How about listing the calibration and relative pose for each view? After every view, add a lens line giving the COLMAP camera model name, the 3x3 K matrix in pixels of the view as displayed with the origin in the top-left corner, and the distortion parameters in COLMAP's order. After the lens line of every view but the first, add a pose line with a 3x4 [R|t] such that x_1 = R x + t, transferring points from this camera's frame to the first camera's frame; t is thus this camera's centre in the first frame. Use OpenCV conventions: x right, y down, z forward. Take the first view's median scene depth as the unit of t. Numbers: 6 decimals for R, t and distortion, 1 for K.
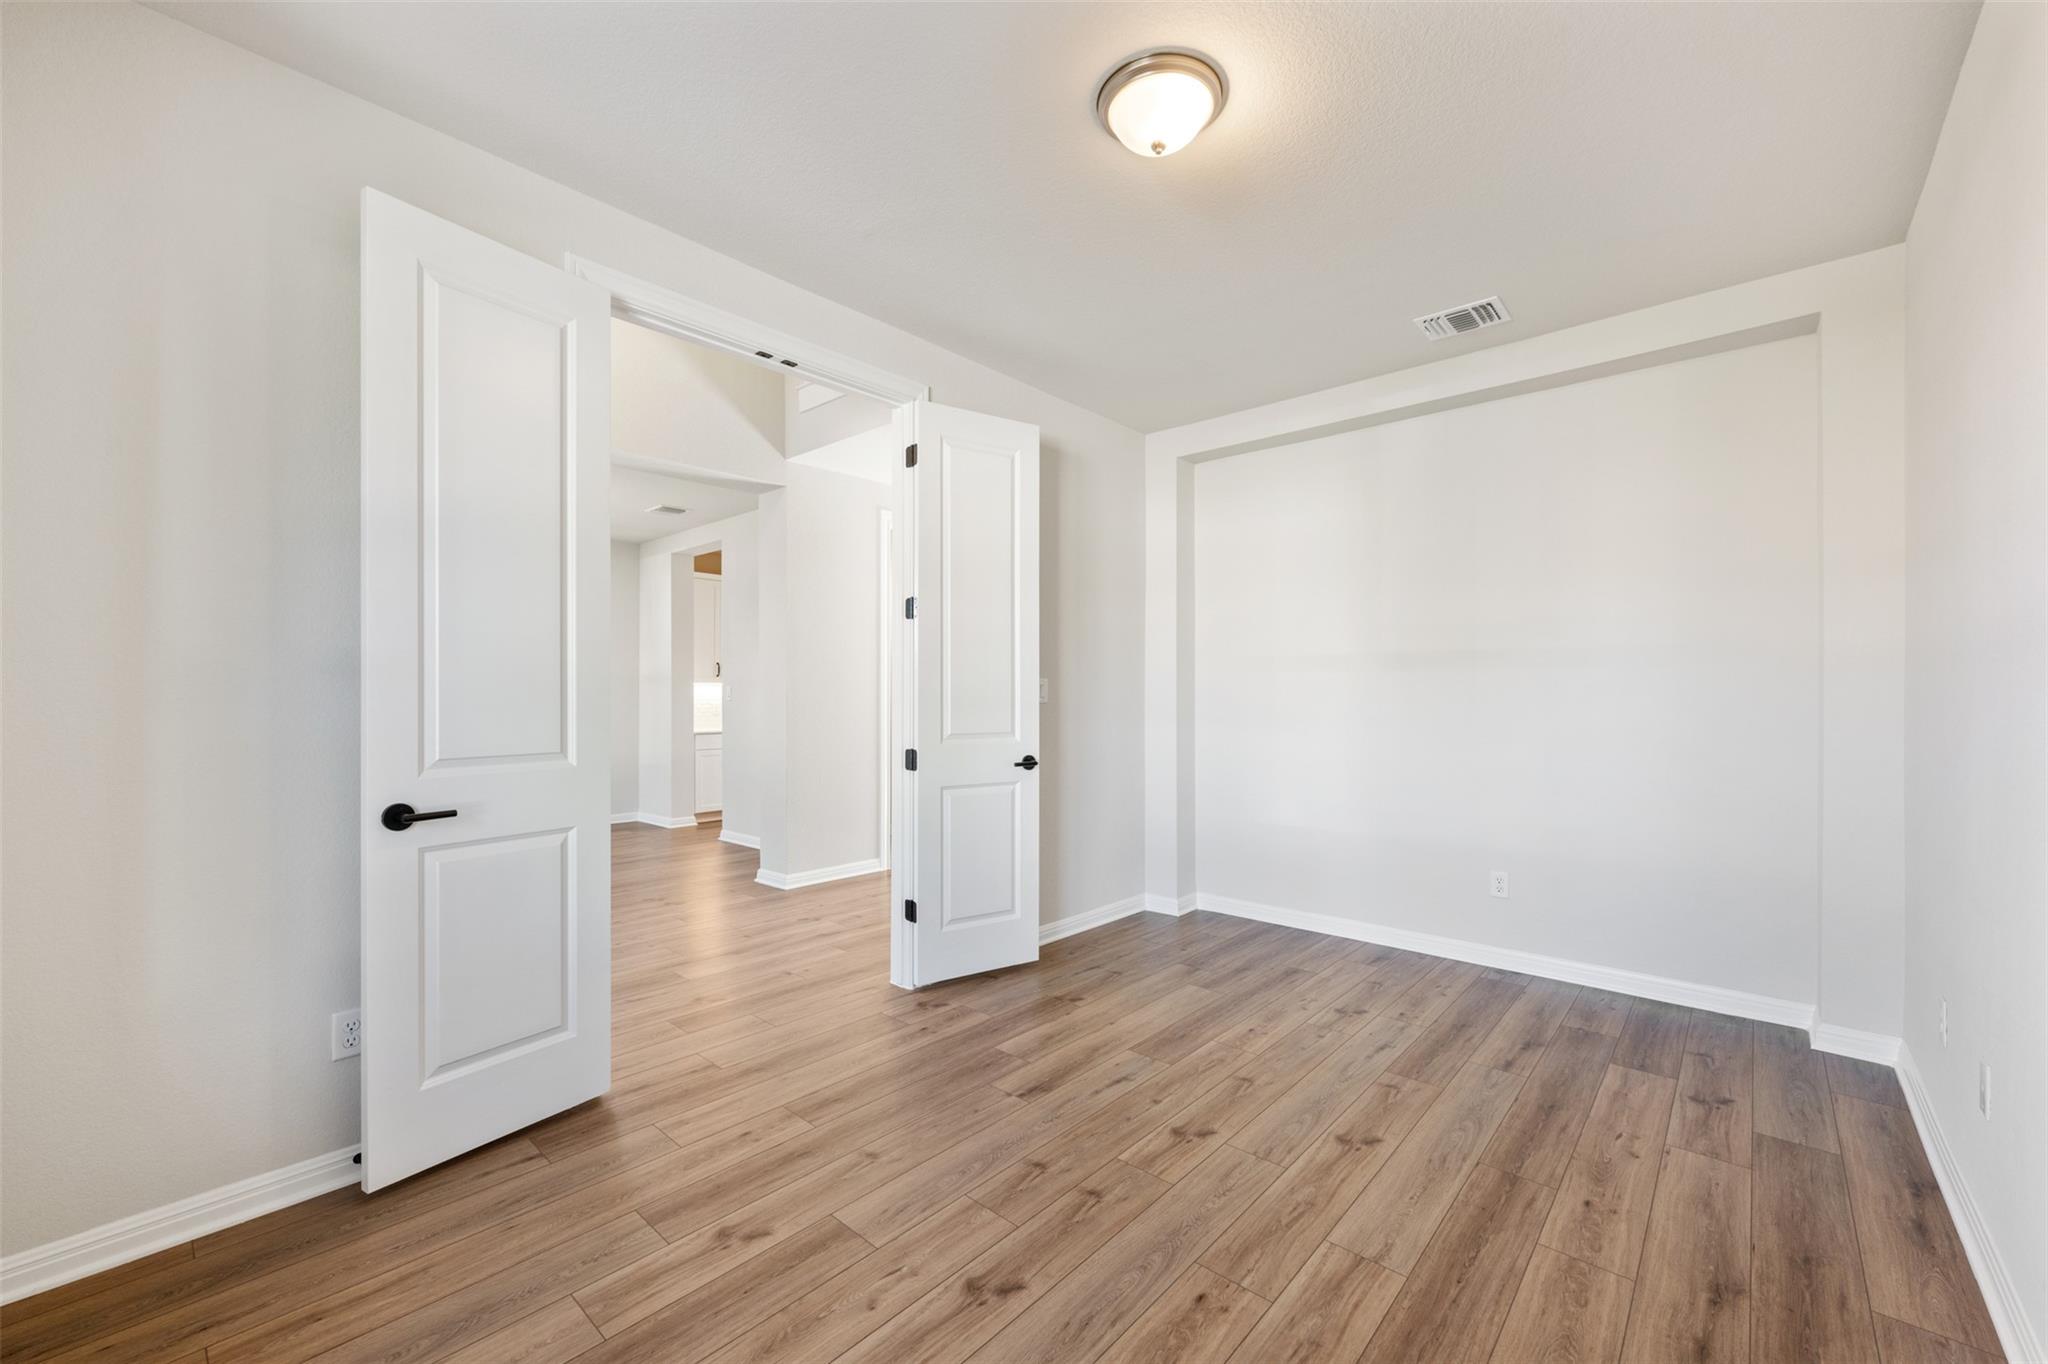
lens RADIAL K [[813.1, 0, 1021.6], [0, 813.1, 691.9], [0, 0, 1]] dist [-0.001484, -0.000300]
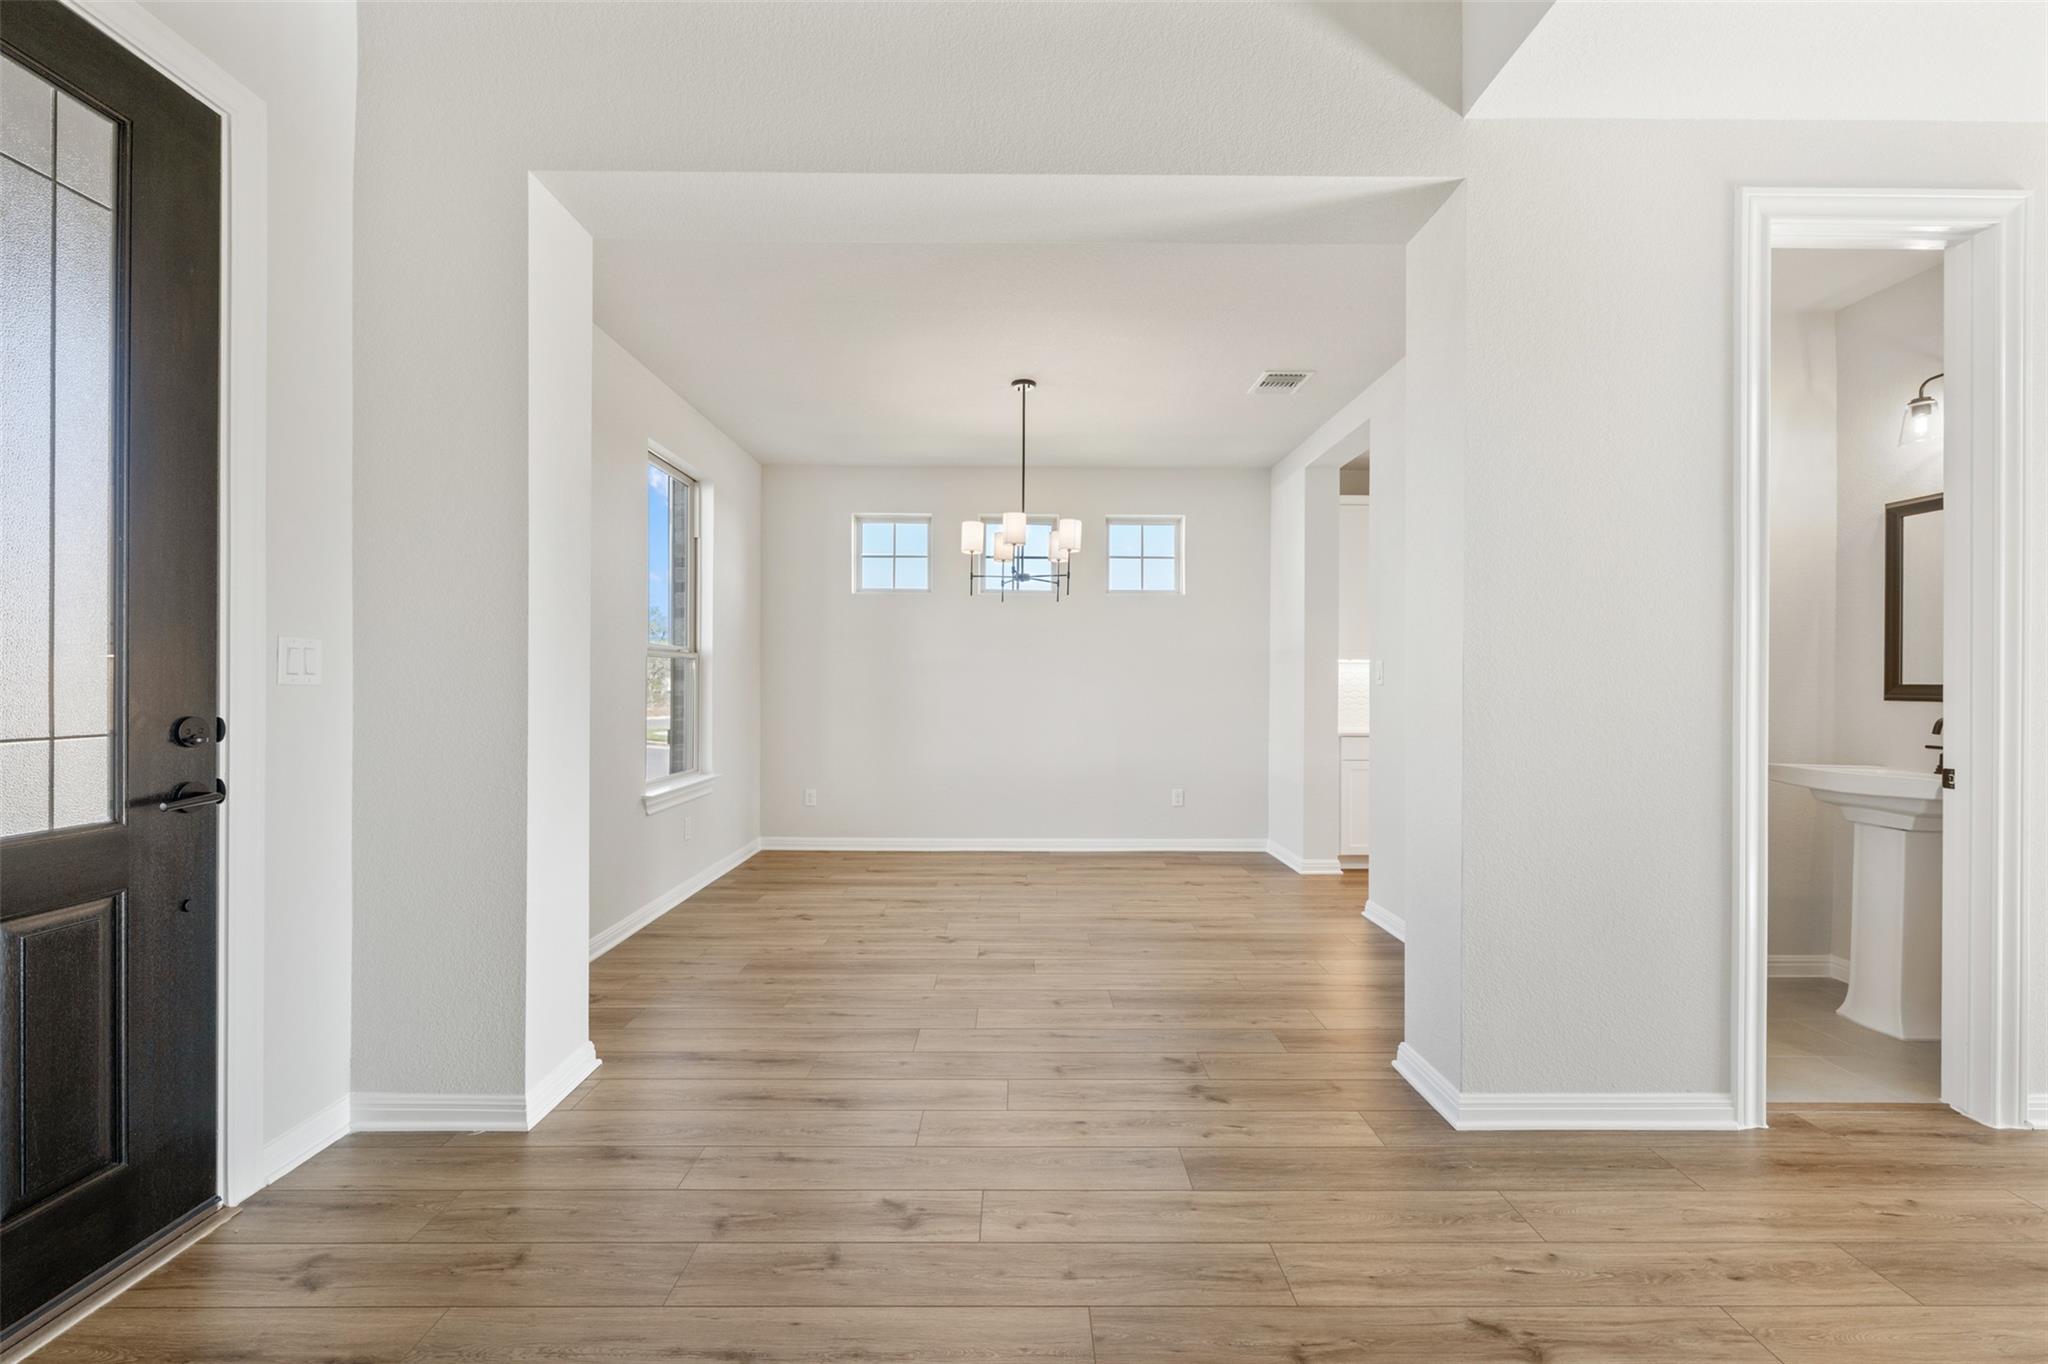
lens RADIAL K [[816.2, 0, 1016.1], [0, 816.2, 679.0], [0, 0, 1]] dist [-0.001645, -0.000290]
pose [[0.672162, 0.006027, -0.740380, -0.279981], [-0.006941, 0.999974, 0.001839, 0.017850], [0.740372, 0.003903, 0.672186, 1.153522]]
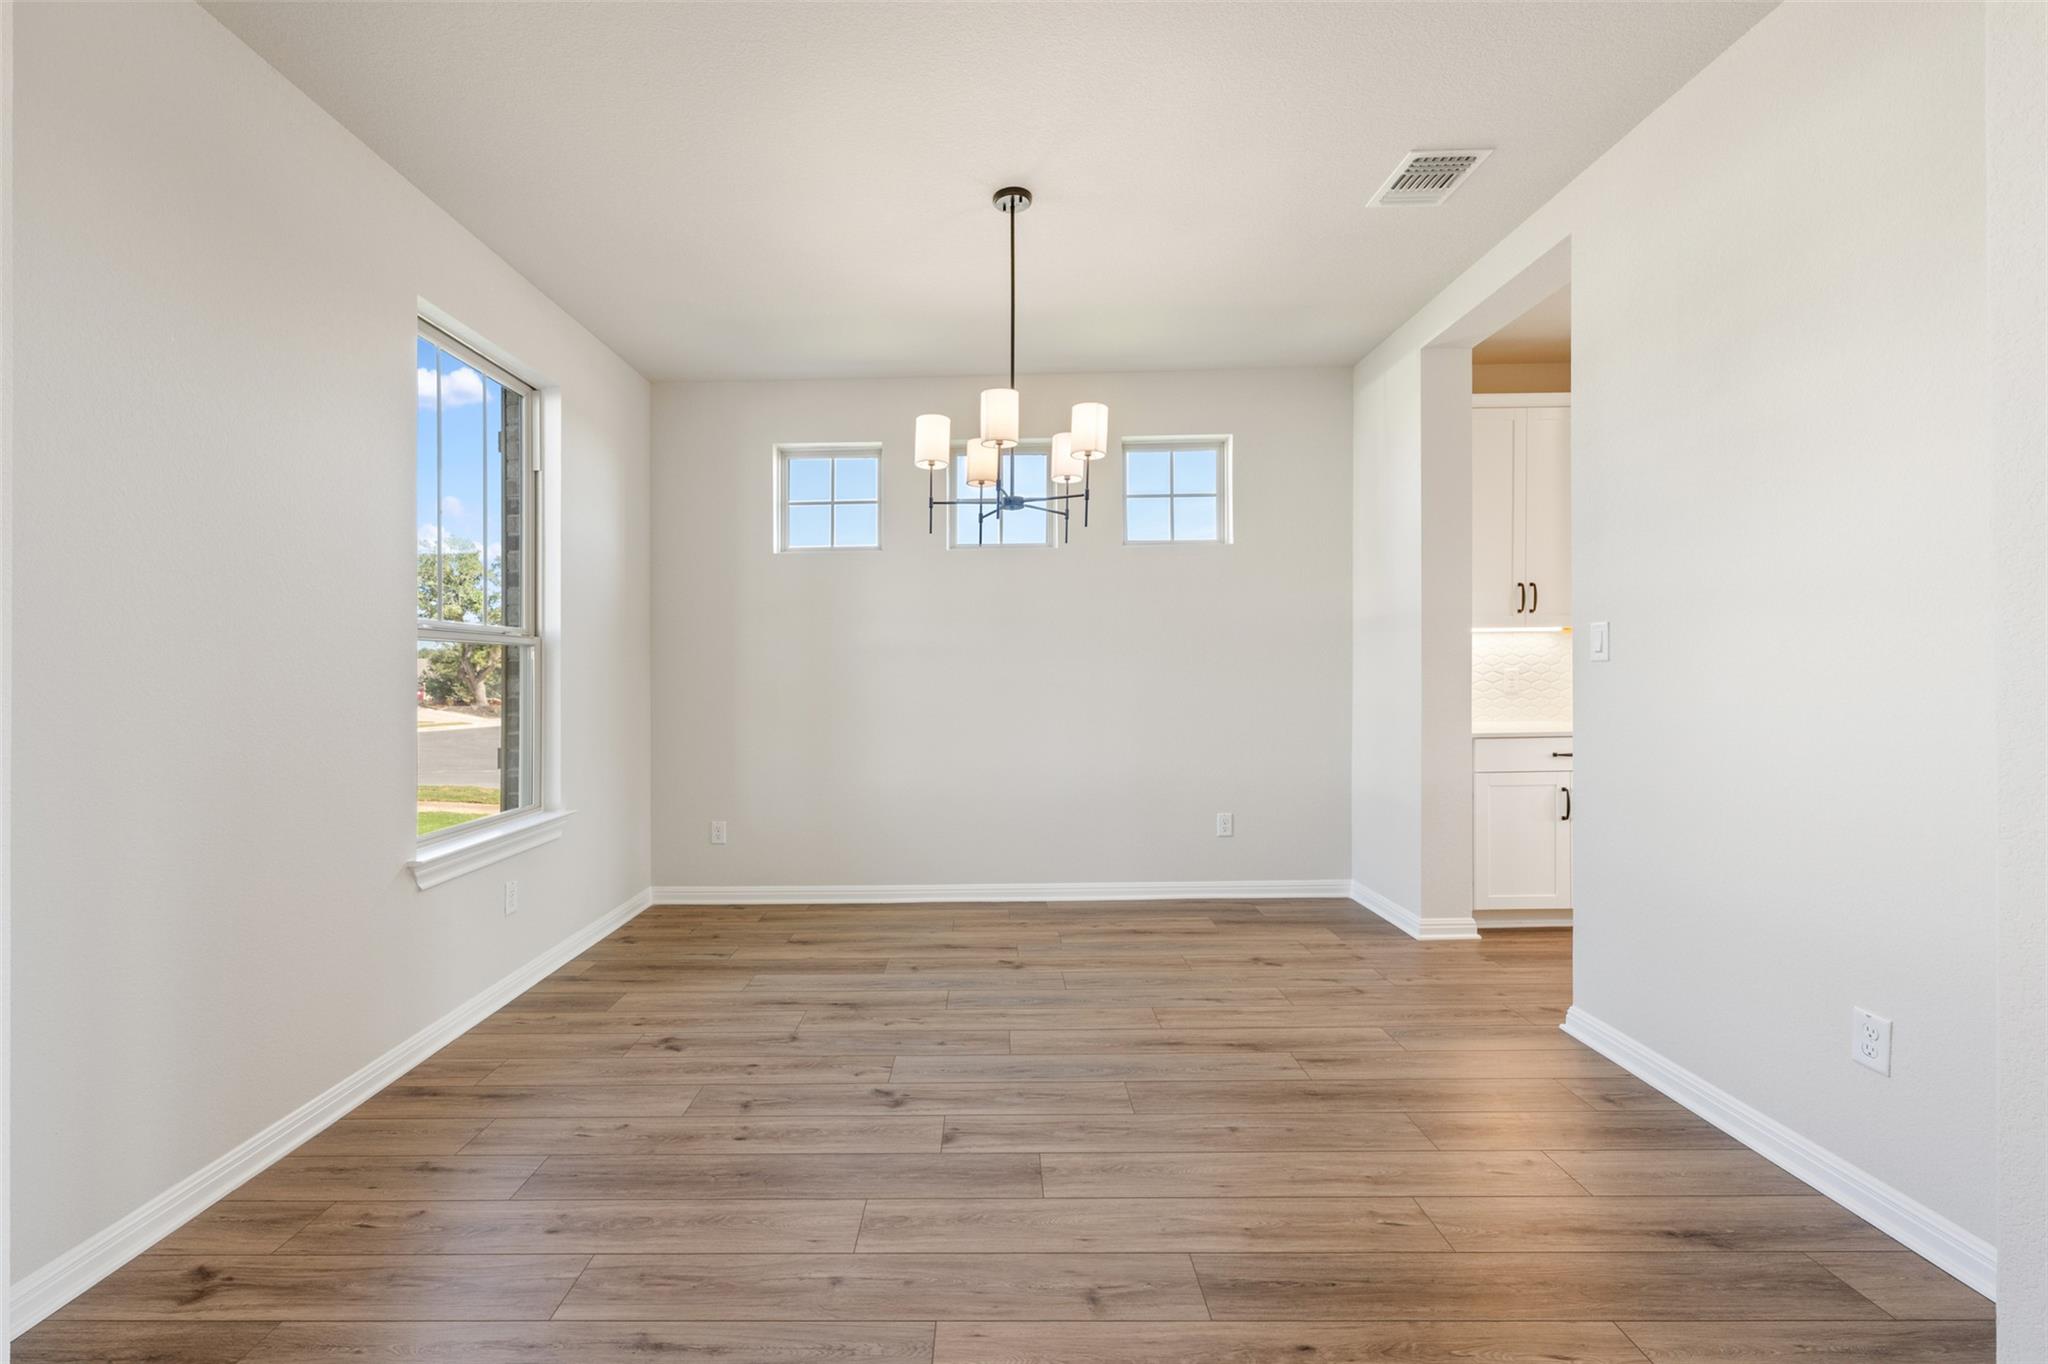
lens RADIAL K [[857.3, 0, 982.3], [0, 857.3, 678.5], [0, 0, 1]] dist [-0.017213, -0.000103]
pose [[0.653245, -0.000546, -0.757146, -0.713961], [0.012098, 0.999880, 0.009716, 0.030232], [0.757050, -0.015507, 0.653173, 1.556039]]
